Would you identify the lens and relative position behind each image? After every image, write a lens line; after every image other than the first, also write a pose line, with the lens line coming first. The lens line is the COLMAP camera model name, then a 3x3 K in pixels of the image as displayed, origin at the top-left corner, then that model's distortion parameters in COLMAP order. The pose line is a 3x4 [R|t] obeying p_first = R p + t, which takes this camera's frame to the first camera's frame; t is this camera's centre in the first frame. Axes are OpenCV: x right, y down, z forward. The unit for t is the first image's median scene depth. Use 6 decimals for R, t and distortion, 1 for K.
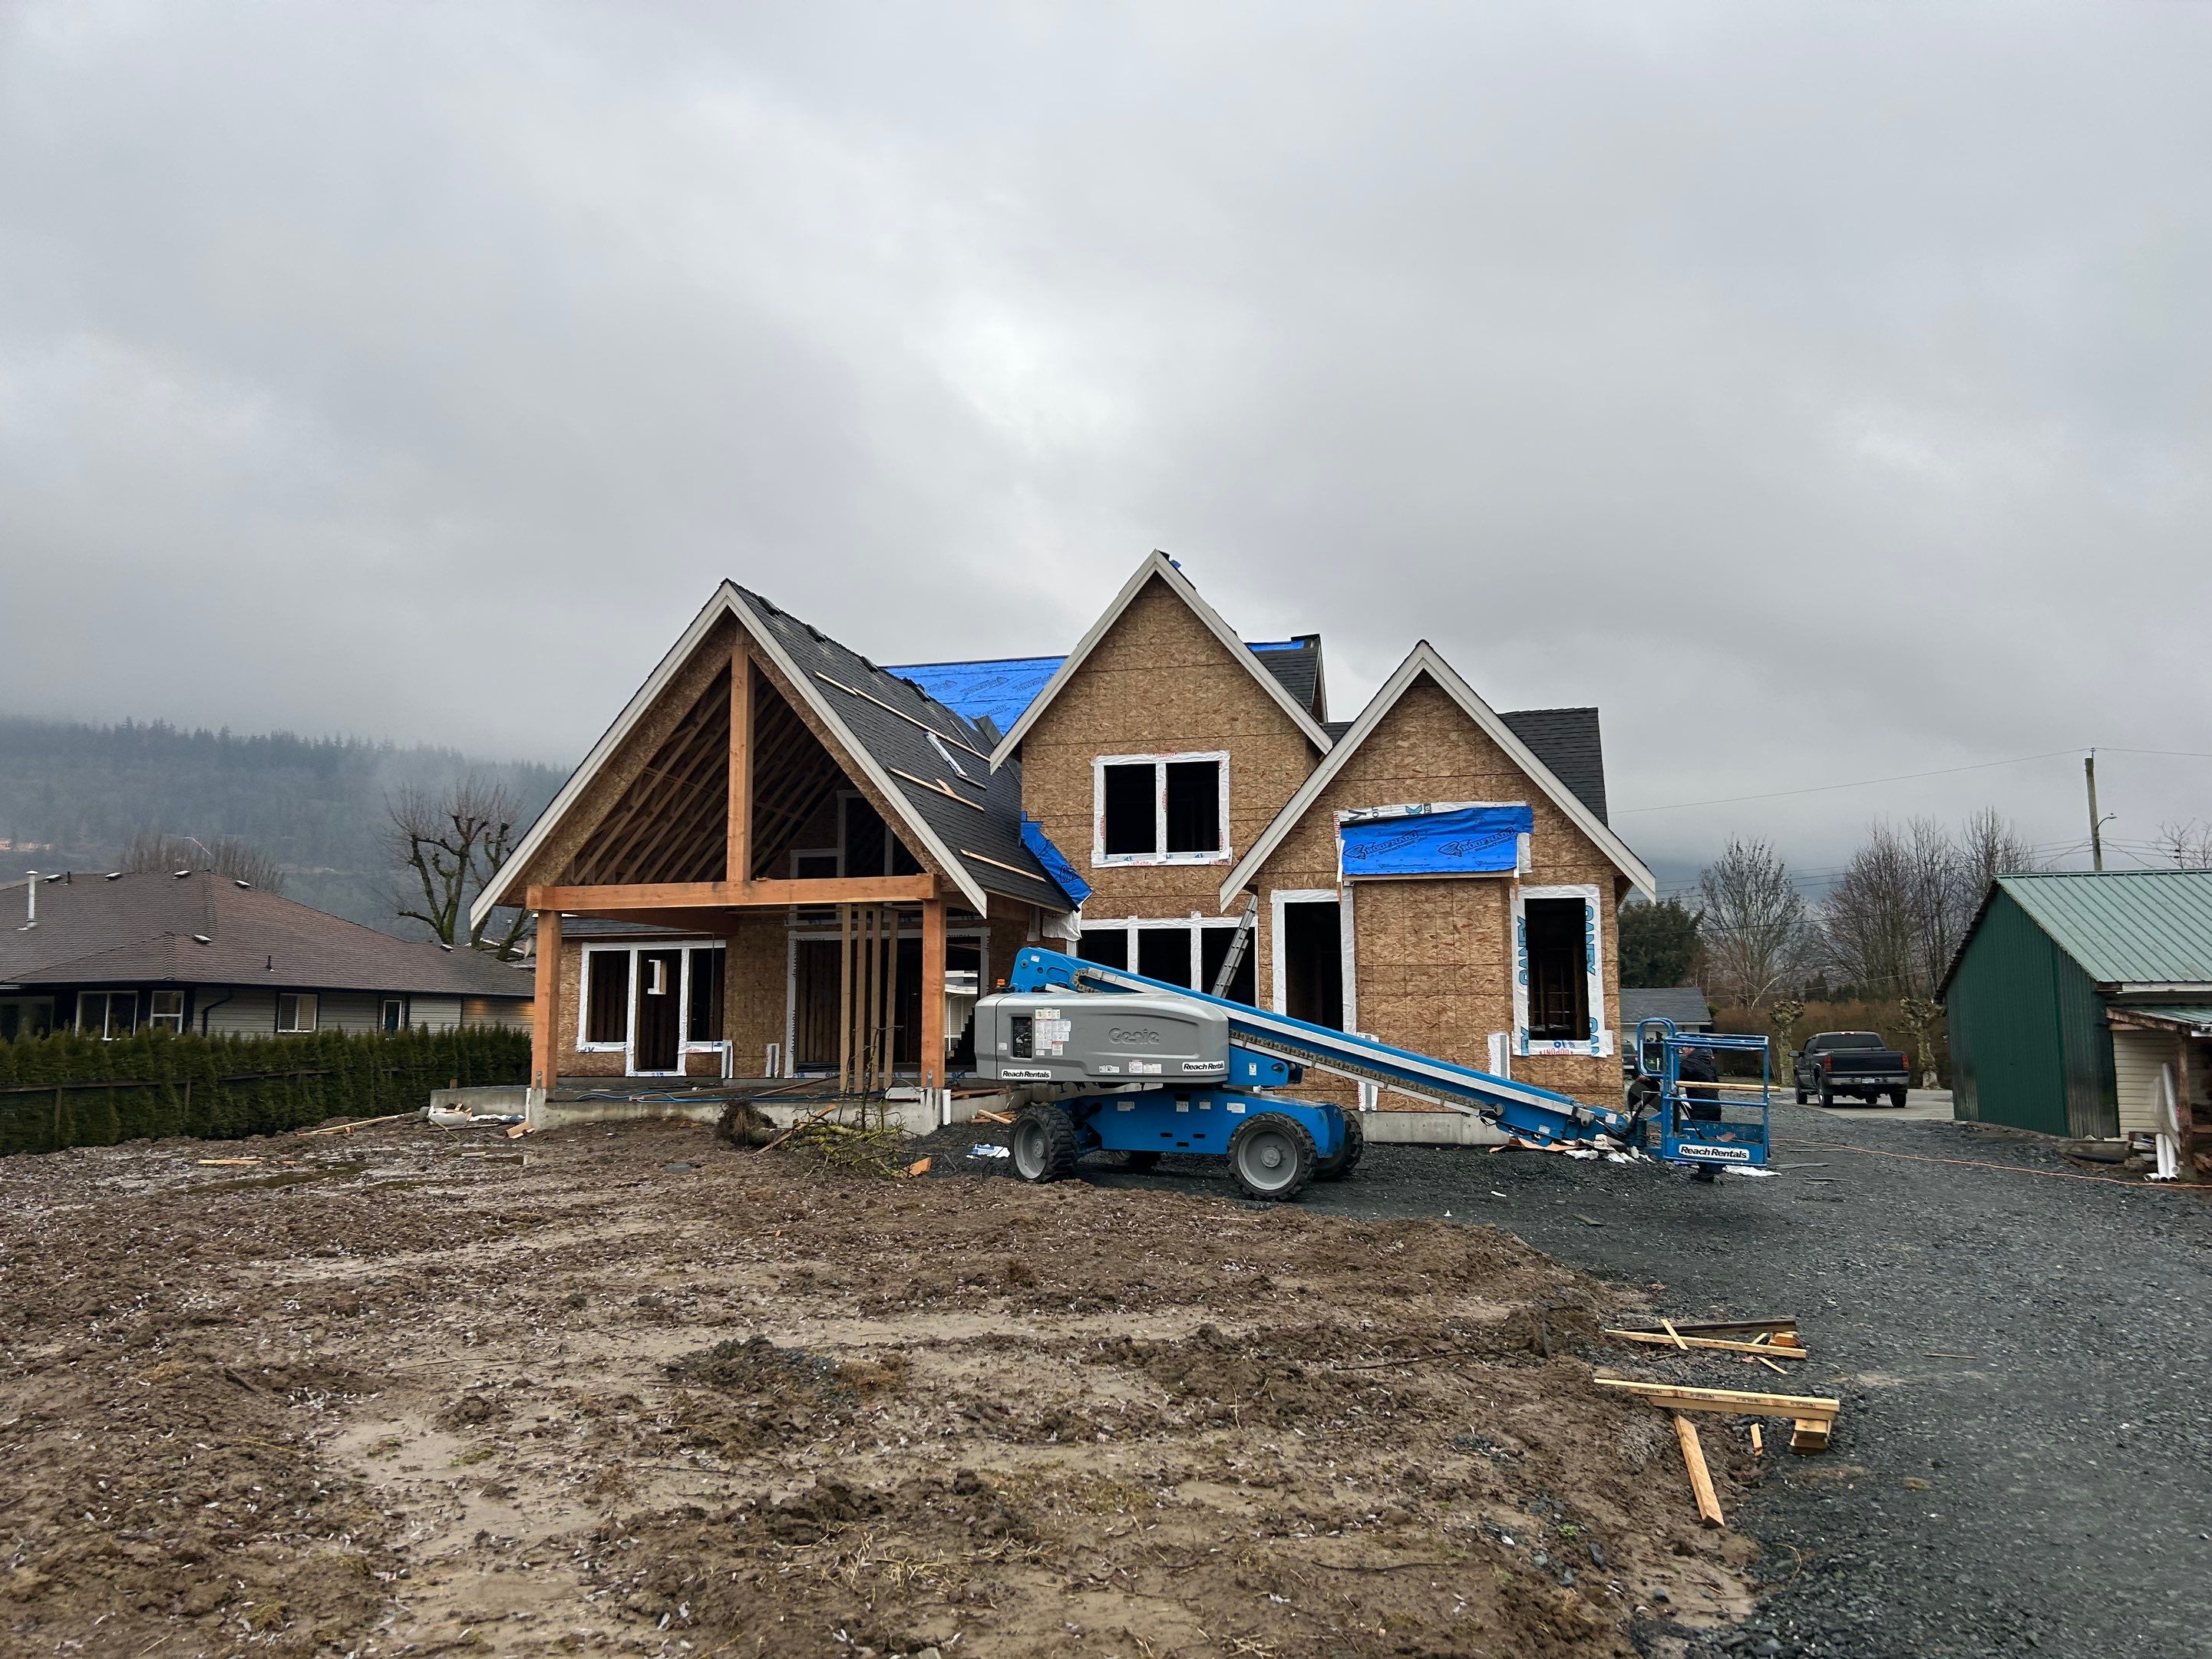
lens RADIAL K [[1583.2, 0, 1140.5], [0, 1583.2, 835.6], [0, 0, 1]] dist [0.179123, -0.307051]
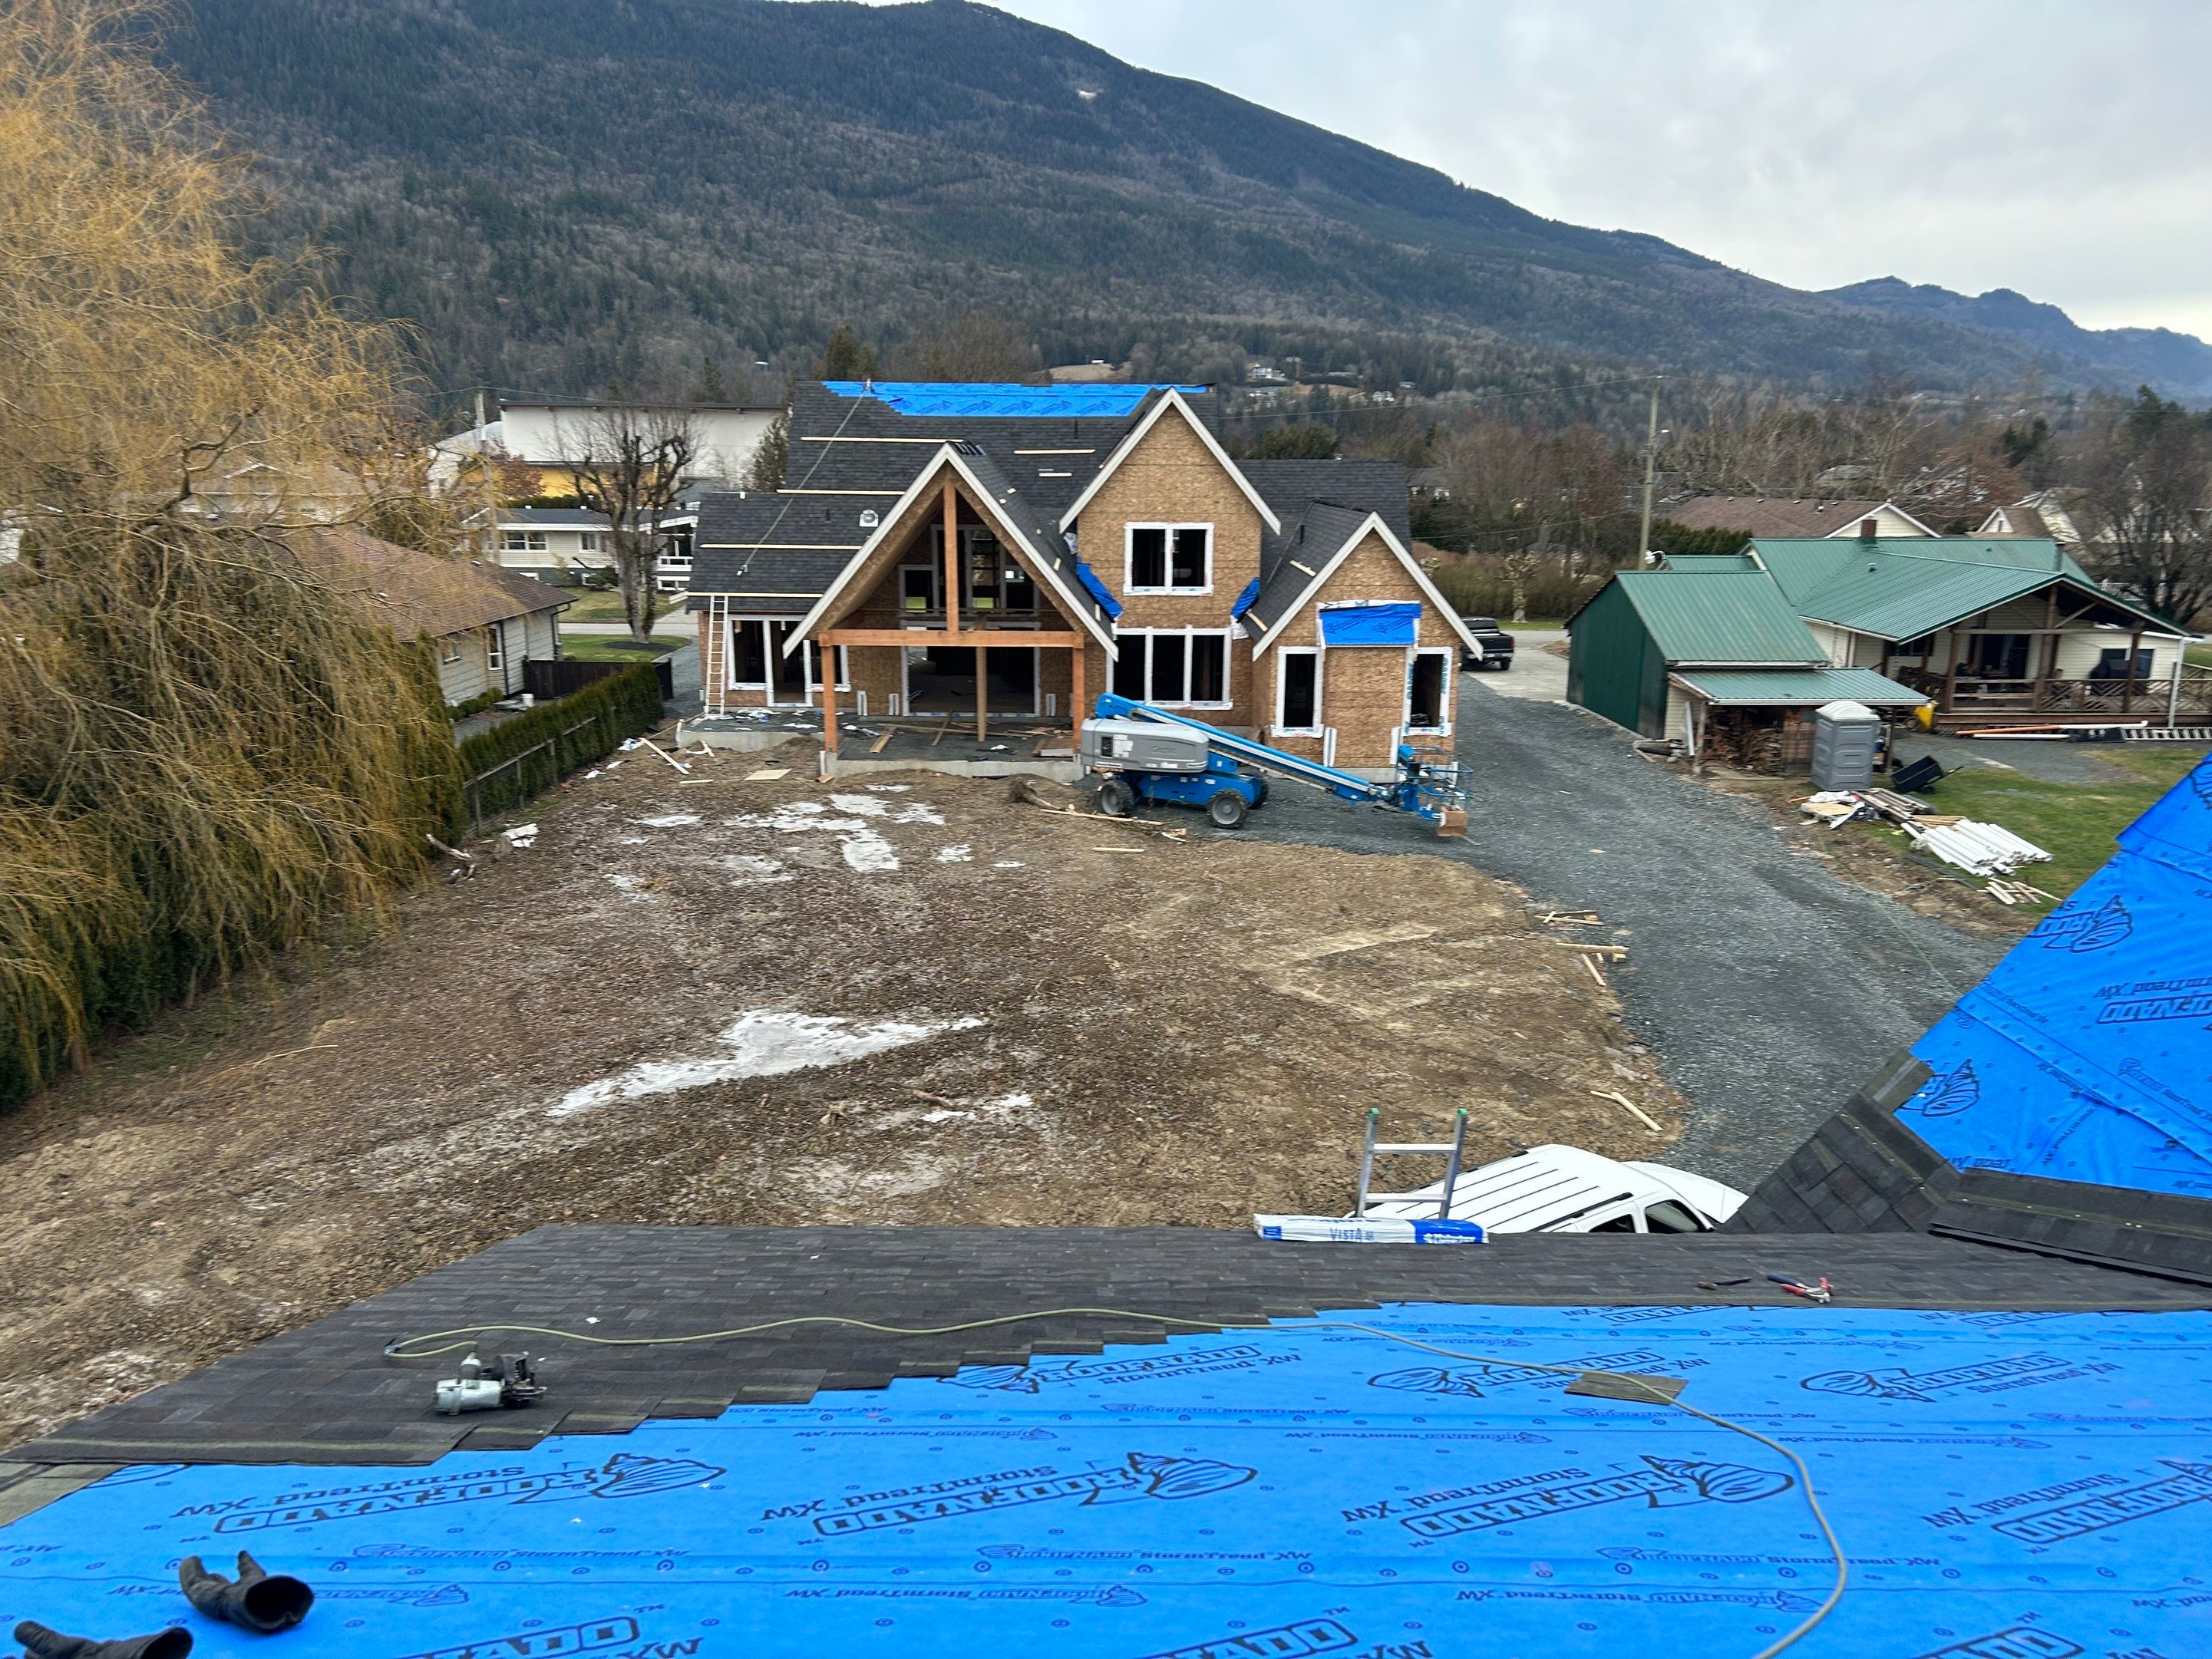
lens RADIAL K [[1664.4, 0, 1106.0], [0, 1664.4, 829.5], [0, 0, 1]] dist [0.077890, -0.082463]
pose [[0.966457, -0.046418, 0.252599, -0.538682], [-0.045714, 0.936736, 0.347039, -0.379374], [-0.252727, -0.346946, 0.903193, -0.655118]]
